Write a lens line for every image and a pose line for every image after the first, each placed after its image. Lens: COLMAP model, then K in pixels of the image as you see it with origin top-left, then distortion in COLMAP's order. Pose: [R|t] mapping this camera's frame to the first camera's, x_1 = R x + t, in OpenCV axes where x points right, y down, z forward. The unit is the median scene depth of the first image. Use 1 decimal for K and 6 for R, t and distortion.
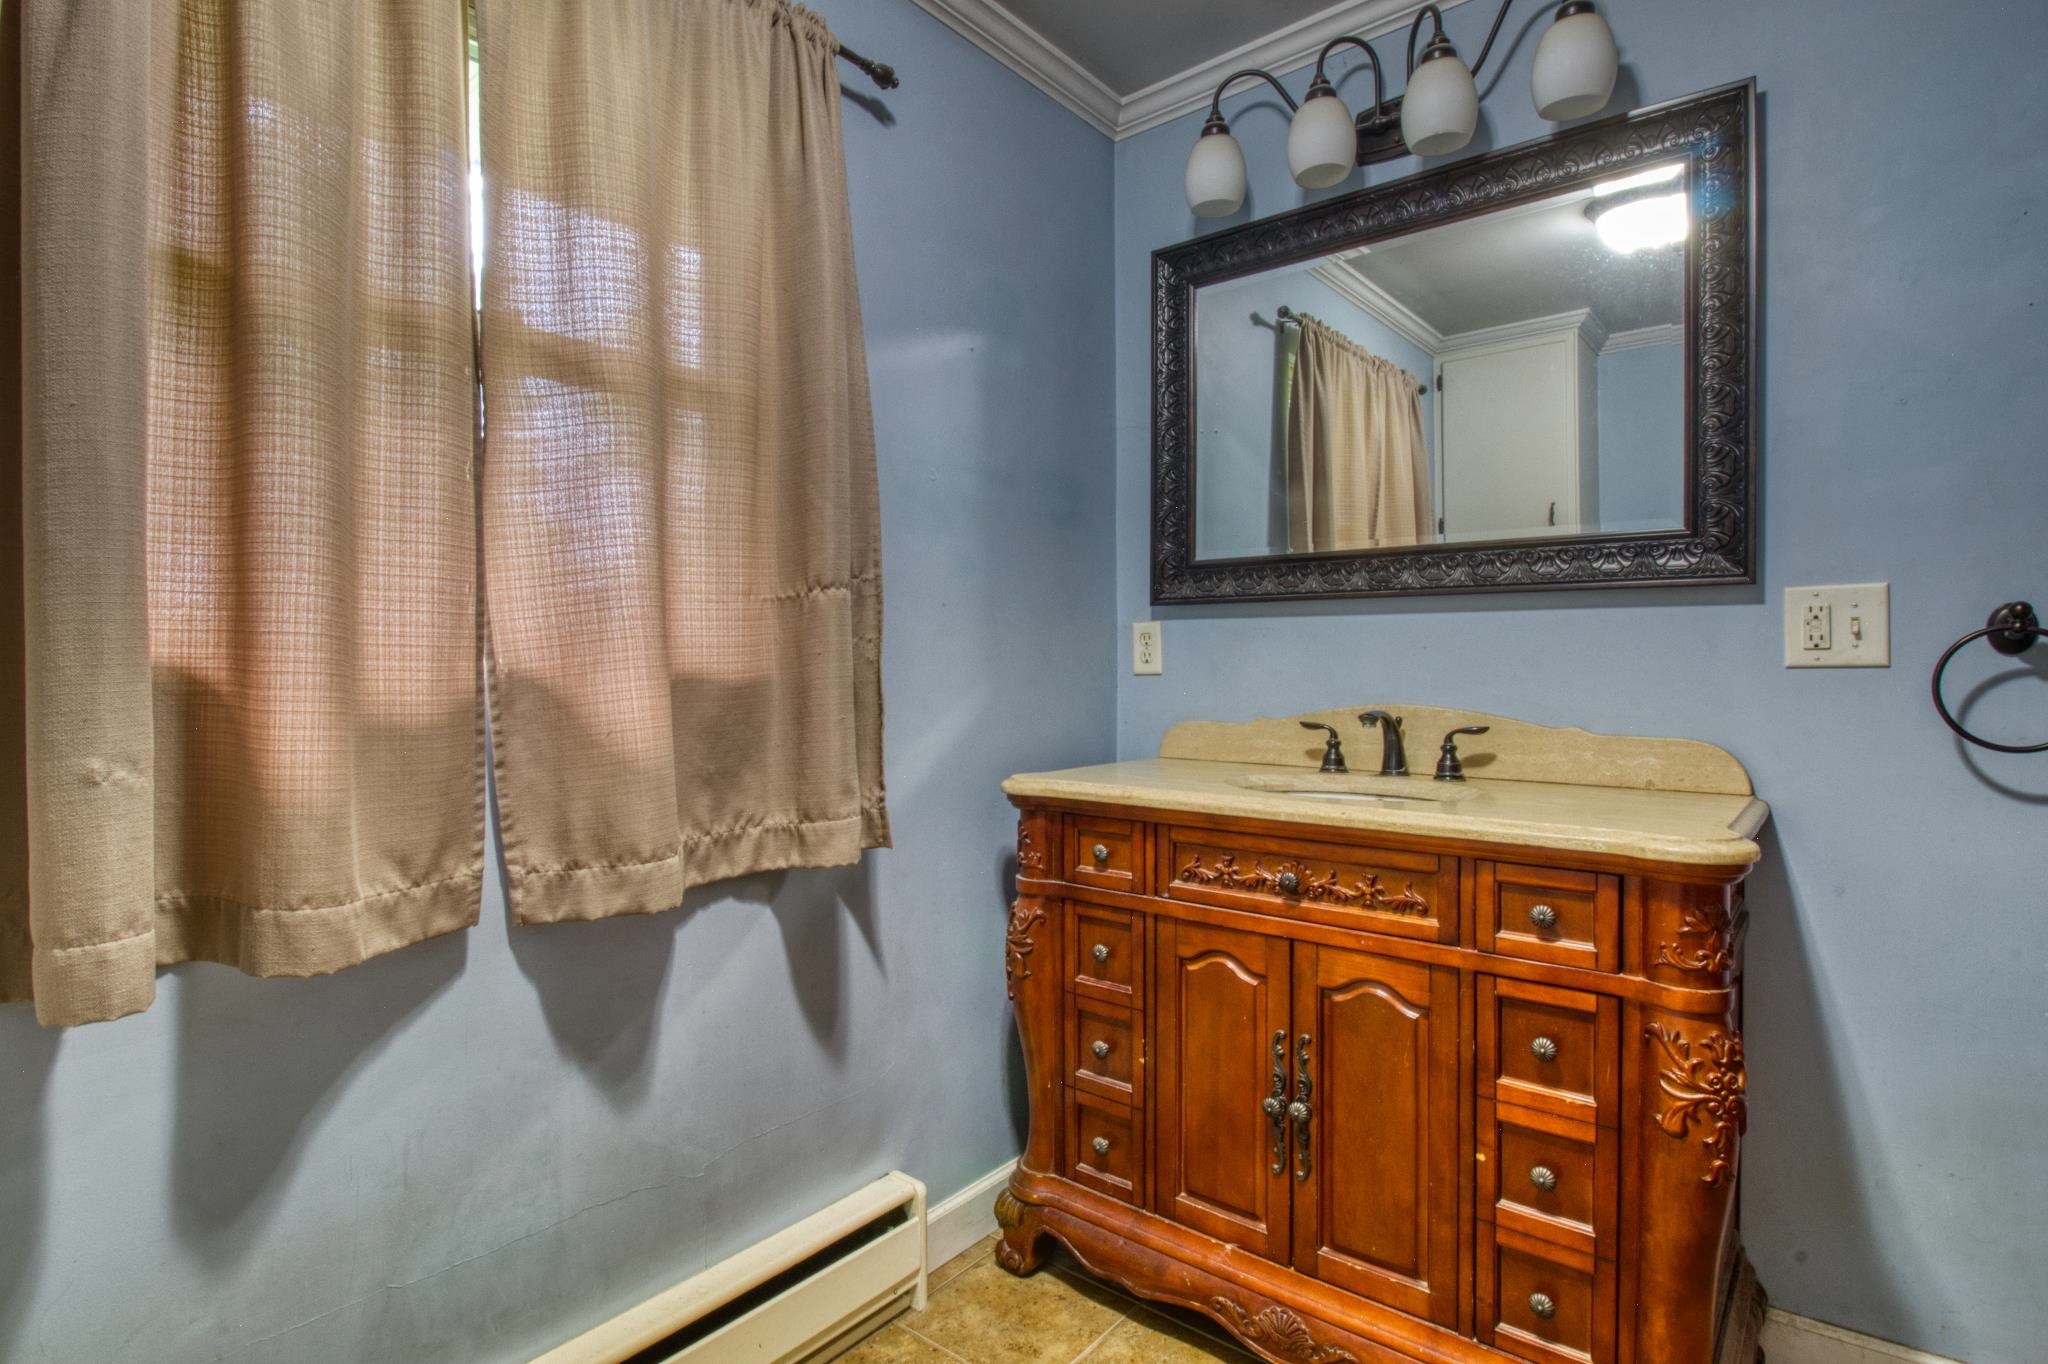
lens RADIAL K [[1007.0, 0, 1022.8], [0, 1007.0, 668.4], [0, 0, 1]] dist [0.000749, -0.010751]
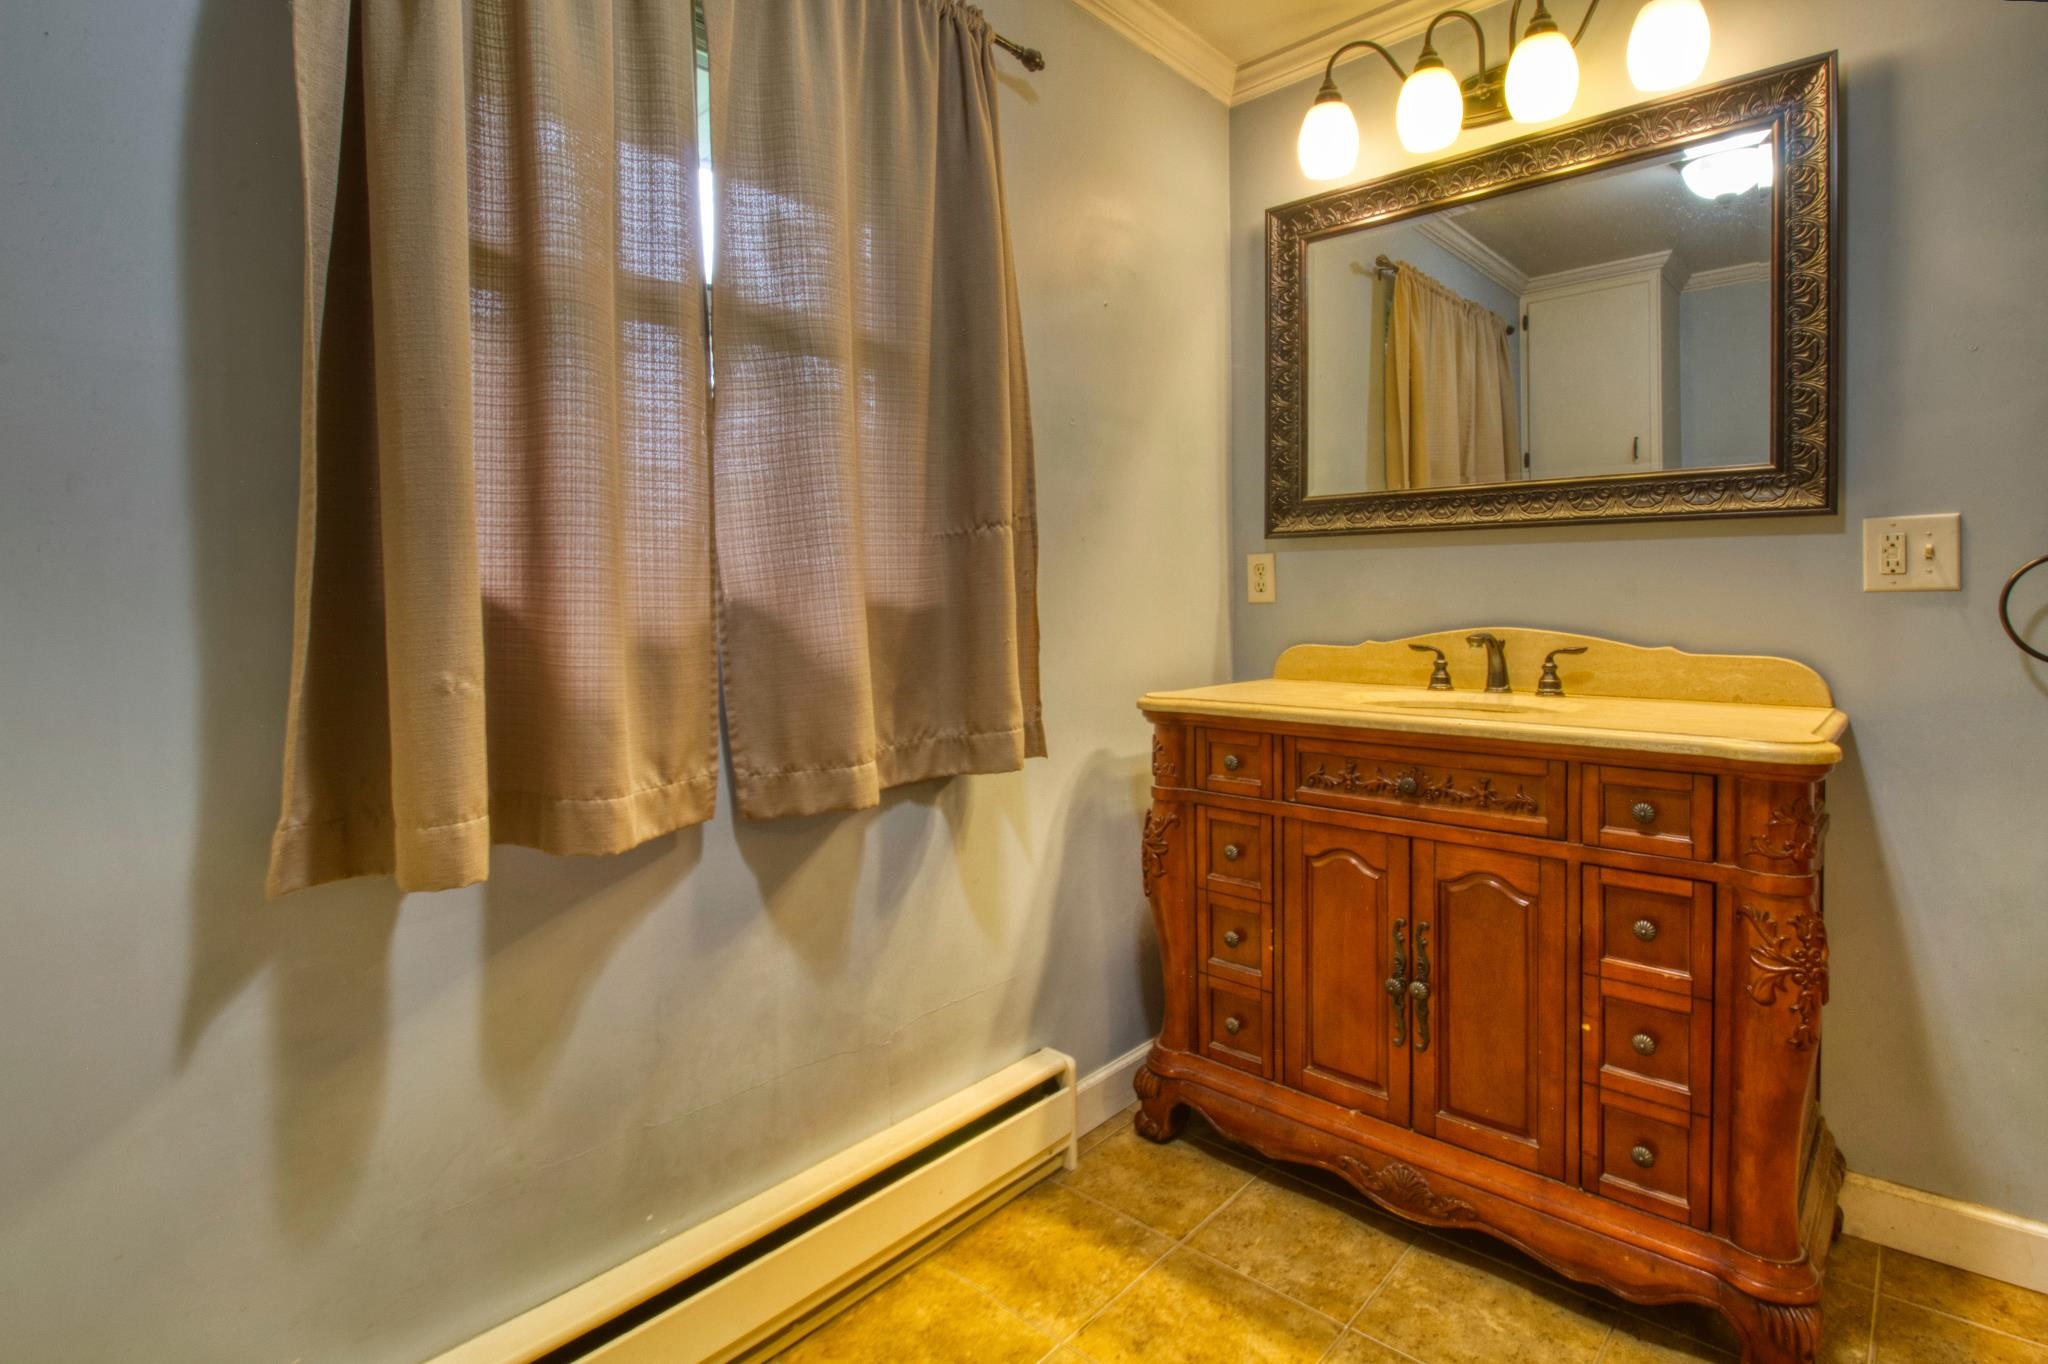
lens RADIAL K [[1007.0, 0, 1048.9], [0, 1007.0, 616.6], [0, 0, 1]] dist [0.000749, -0.010751]
pose [[0.999535, -0.005540, -0.029987, -0.104564], [0.005979, 0.999876, 0.014572, 0.006331], [0.029903, -0.014744, 0.999444, -0.129598]]
